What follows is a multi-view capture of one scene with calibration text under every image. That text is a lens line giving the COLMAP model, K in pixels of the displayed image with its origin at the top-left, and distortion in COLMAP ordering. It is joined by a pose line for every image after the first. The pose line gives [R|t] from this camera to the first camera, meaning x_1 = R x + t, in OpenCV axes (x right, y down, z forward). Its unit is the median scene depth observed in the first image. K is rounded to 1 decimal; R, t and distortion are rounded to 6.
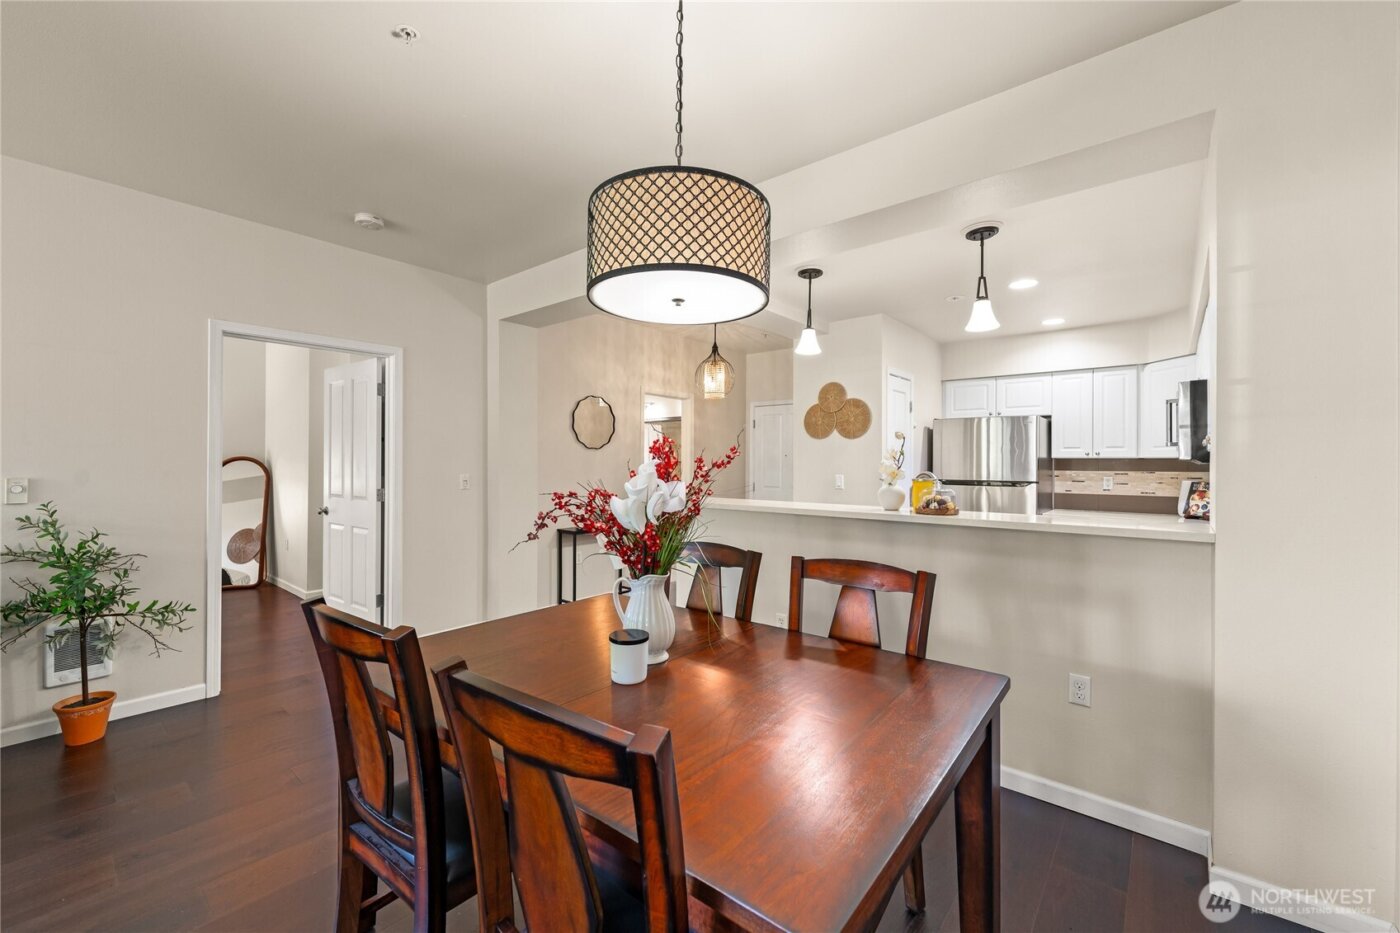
lens RADIAL K [[563.8, 0, 696.8], [0, 563.8, 466.0], [0, 0, 1]] dist [0.000957, -0.000081]
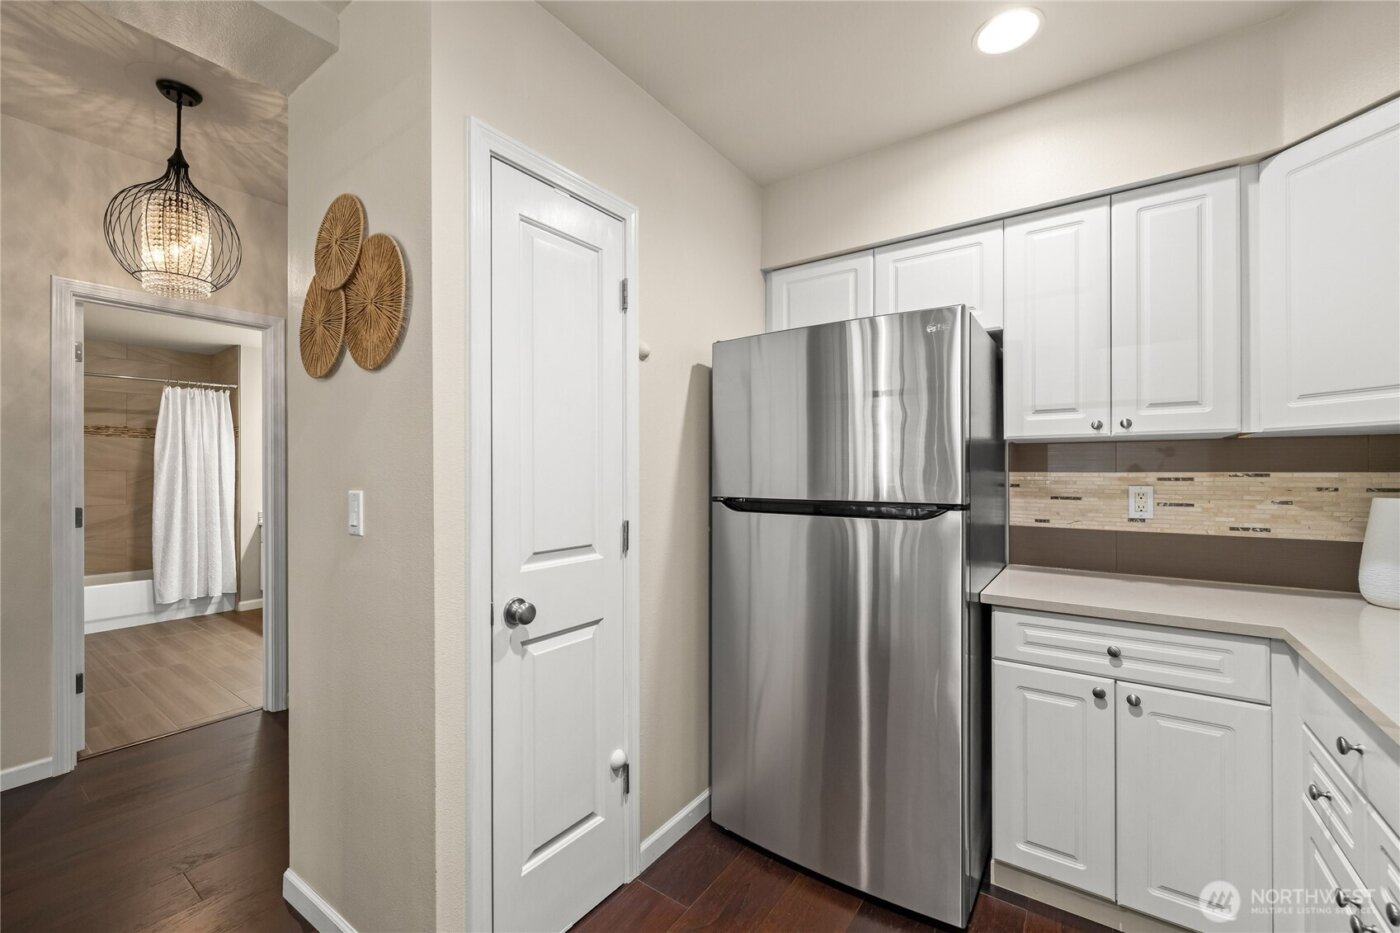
lens RADIAL K [[563.8, 0, 696.8], [0, 563.8, 466.0], [0, 0, 1]] dist [0.000957, -0.000081]
pose [[0.996925, -0.004499, 0.078236, 0.392087], [0.005262, 0.999941, -0.009544, 0.006926], [-0.078189, 0.009926, 0.996889, 0.636271]]
